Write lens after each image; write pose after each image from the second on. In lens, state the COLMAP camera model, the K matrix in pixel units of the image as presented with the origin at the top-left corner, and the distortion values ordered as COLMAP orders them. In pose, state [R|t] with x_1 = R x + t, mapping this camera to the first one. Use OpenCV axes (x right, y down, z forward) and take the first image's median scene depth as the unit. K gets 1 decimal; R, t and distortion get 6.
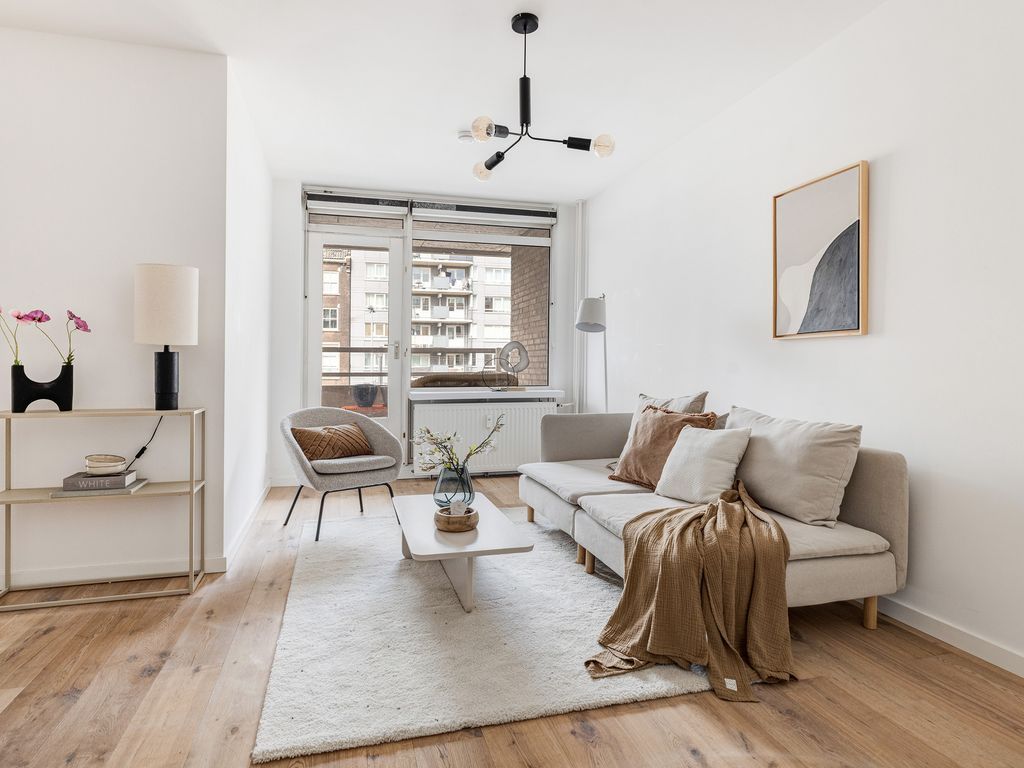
lens RADIAL K [[594.3, 0, 515.1], [0, 594.3, 359.4], [0, 0, 1]] dist [-0.000146, -0.003455]
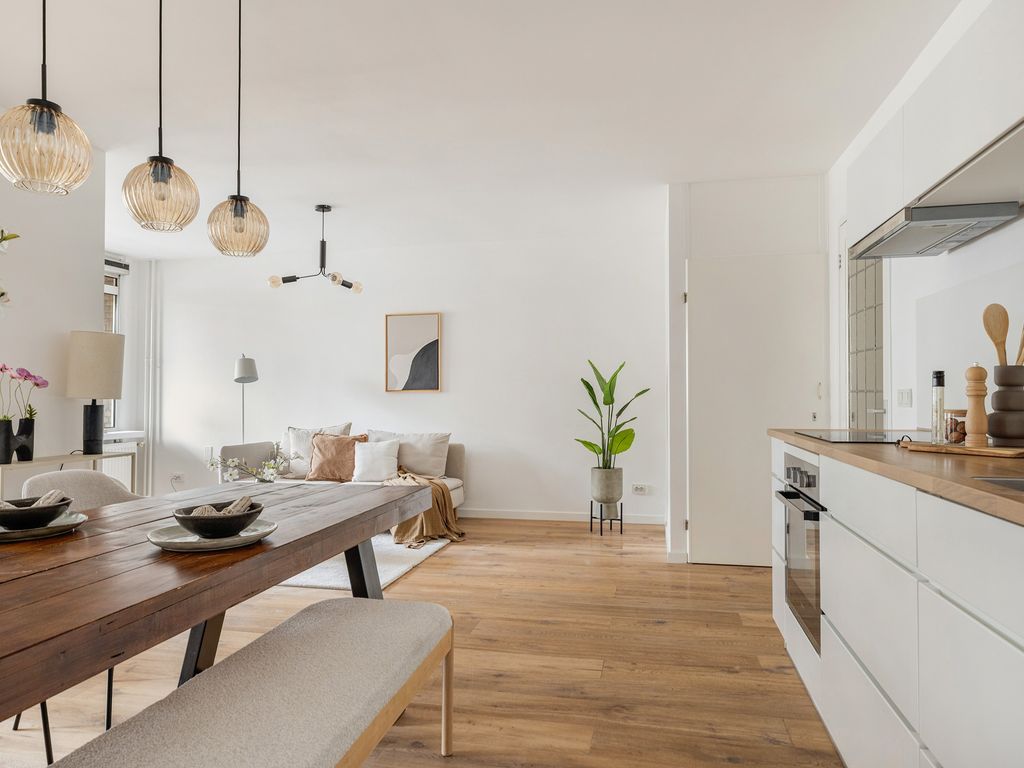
lens RADIAL K [[664.8, 0, 517.4], [0, 664.8, 353.7], [0, 0, 1]] dist [-0.001366, 0.002768]
pose [[0.460292, 0.052612, 0.886207, -1.433850], [-0.001734, 0.998294, -0.058366, -0.040011], [-0.887766, 0.025329, 0.459598, -0.371645]]
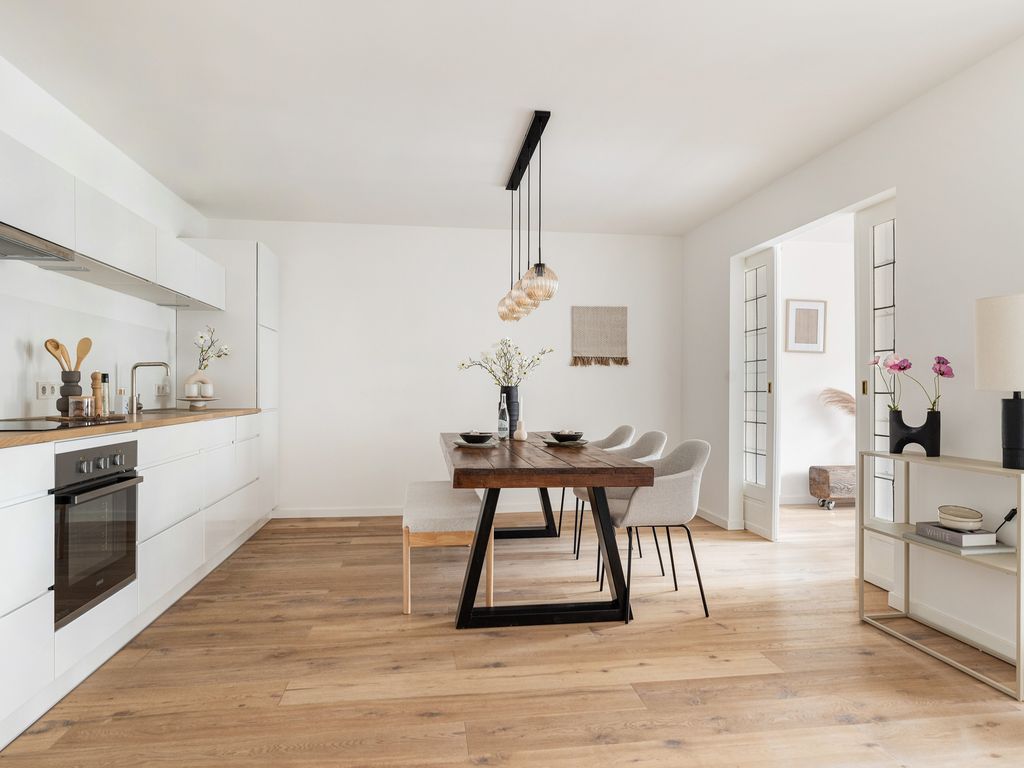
lens RADIAL K [[635.0, 0, 507.1], [0, 635.0, 382.1], [0, 0, 1]] dist [0.003431, 0.001658]
pose [[-0.146359, -0.012279, -0.989155, 0.415778], [0.005118, 0.999900, -0.013169, -0.029106], [0.989218, -0.006990, -0.146281, 0.443414]]
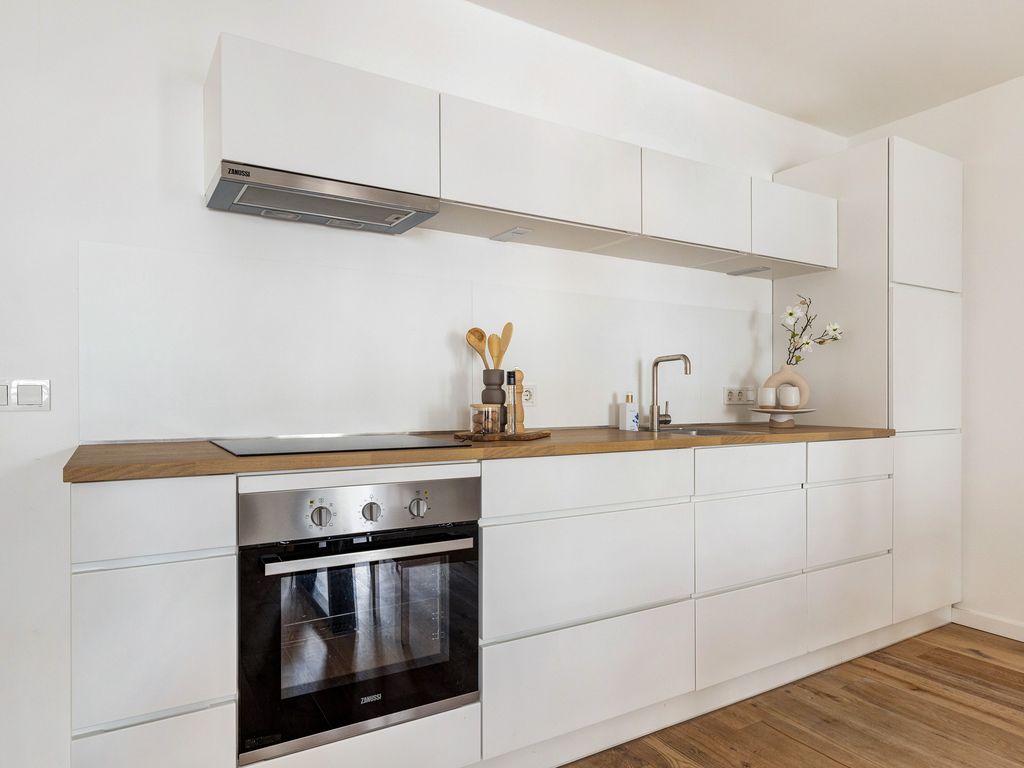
lens RADIAL K [[635.0, 0, 507.7], [0, 635.0, 394.9], [0, 0, 1]] dist [0.003431, 0.001658]
pose [[-0.966405, -0.003292, -0.257003, -0.393453], [-0.001582, 0.999975, -0.006857, -0.028719], [0.257019, -0.006220, -0.966386, 0.317882]]
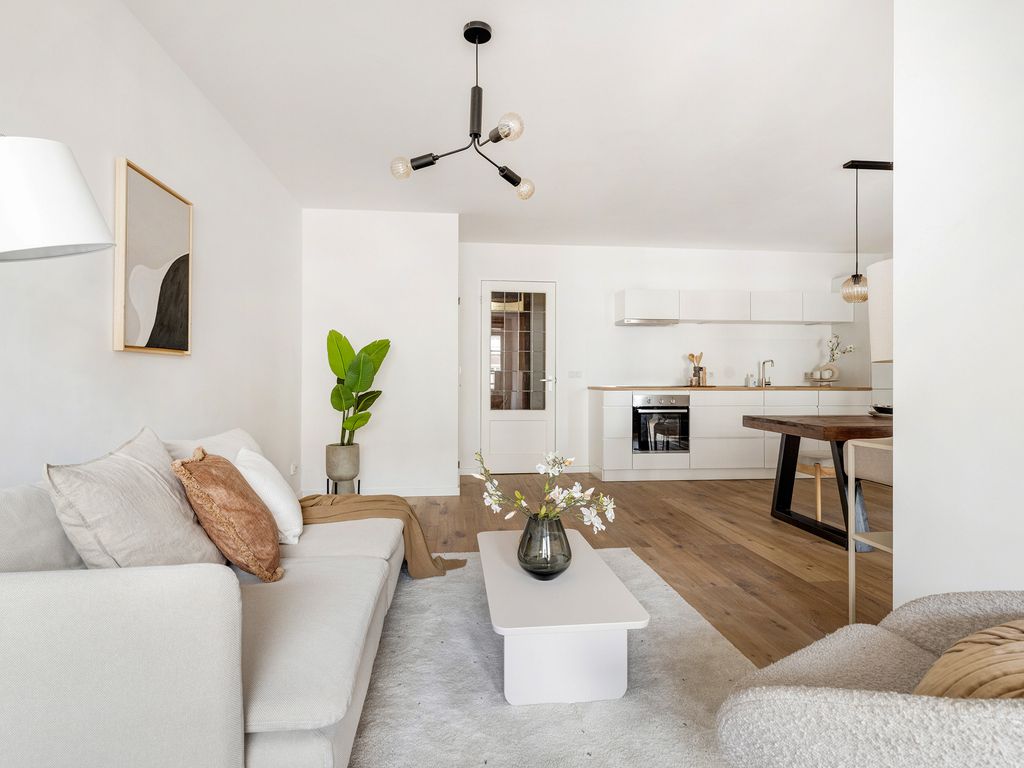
lens RADIAL K [[524.2, 0, 497.8], [0, 524.2, 378.9], [0, 0, 1]] dist [0.014075, -0.002827]
pose [[-0.981395, -0.004506, 0.191946, -0.188741], [-0.005875, 0.999961, -0.006561, 0.004901], [-0.191909, -0.007566, -0.981384, 1.851318]]
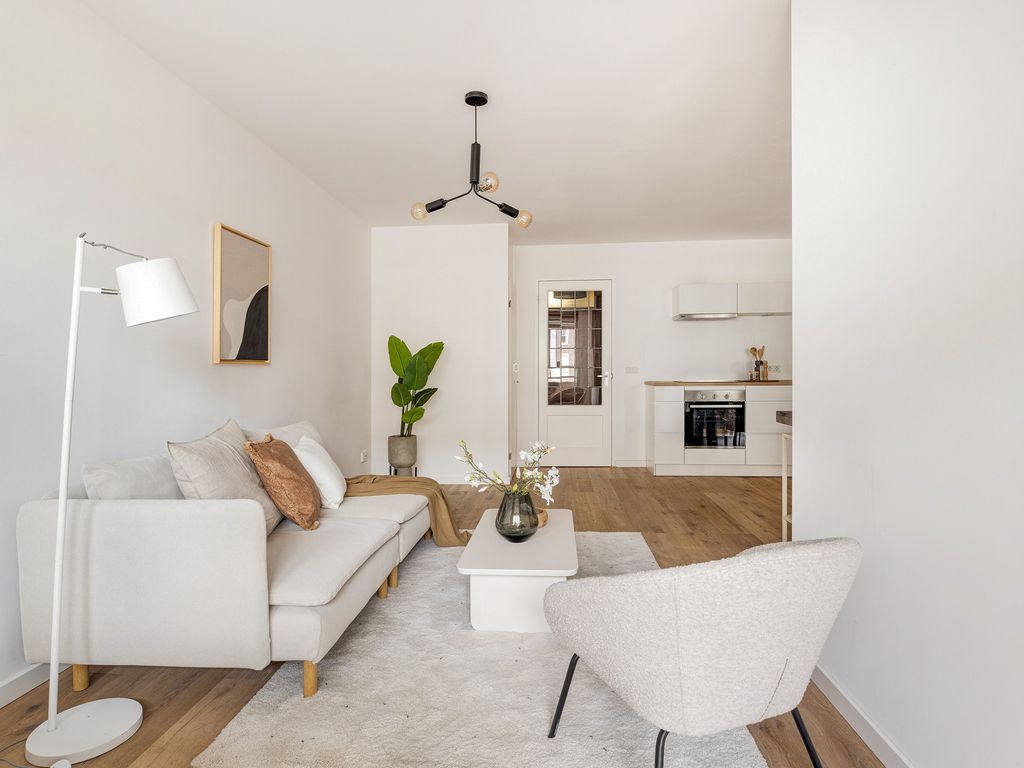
lens RADIAL K [[558.4, 0, 503.1], [0, 558.4, 367.6], [0, 0, 1]] dist [-0.004110, -0.001492]
pose [[-0.928863, 0.008012, 0.370338, -0.460075], [0.003972, 0.999924, -0.011671, -0.015275], [-0.370403, -0.009370, -0.928824, 2.038845]]
